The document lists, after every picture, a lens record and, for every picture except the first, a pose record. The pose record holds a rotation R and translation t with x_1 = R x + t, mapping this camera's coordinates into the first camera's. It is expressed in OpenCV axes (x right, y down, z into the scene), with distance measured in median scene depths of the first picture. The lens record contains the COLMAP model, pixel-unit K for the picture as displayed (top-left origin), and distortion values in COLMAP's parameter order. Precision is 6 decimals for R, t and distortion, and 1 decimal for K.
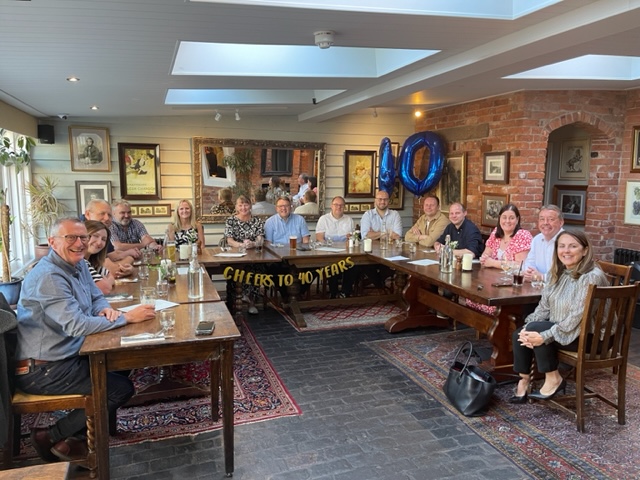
lens RADIAL K [[514.9, 0, 320.0], [0, 514.9, 240.0], [0, 0, 1]] dist [0.343750, 0.000204]
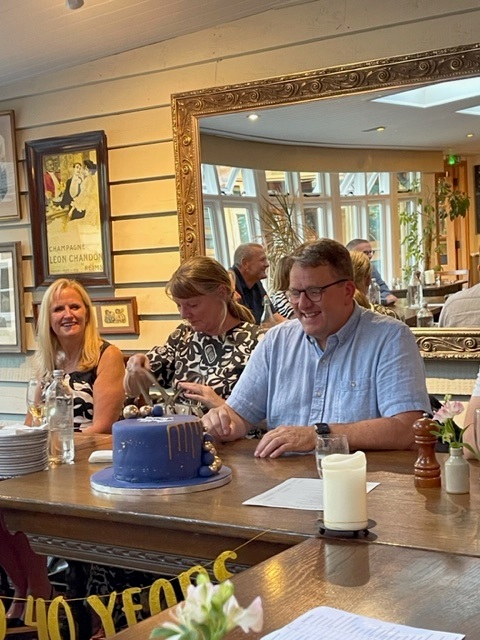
lens RADIAL K [[969.6, 0, 240.0], [0, 969.6, 320.0], [0, 0, 1]] dist [0.119228, 0.065321]
pose [[0.632807, -0.001758, -0.774308, 0.261706], [-0.068966, 0.995895, -0.058624, -0.022013], [0.771232, 0.090498, 0.630088, 0.679006]]
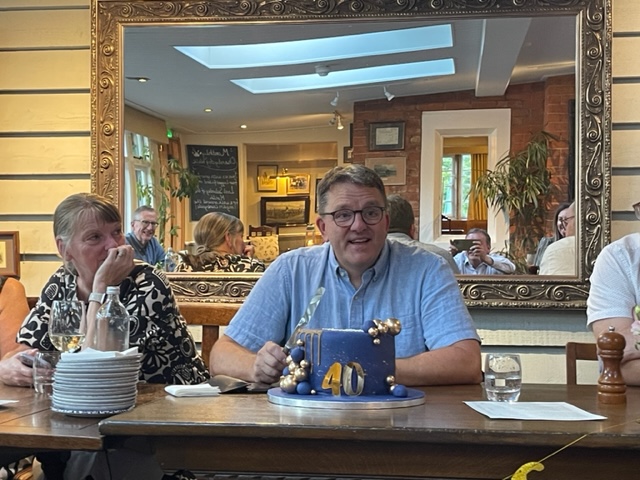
lens RADIAL K [[1037.7, 0, 320.0], [0, 1037.7, 240.0], [0, 0, 1]] dist [0.030930, 0.804017]
pose [[0.906321, -0.021596, -0.422037, 0.103306], [-0.053060, 0.984974, -0.164347, 0.019640], [0.419245, 0.171345, 0.891557, 0.591954]]
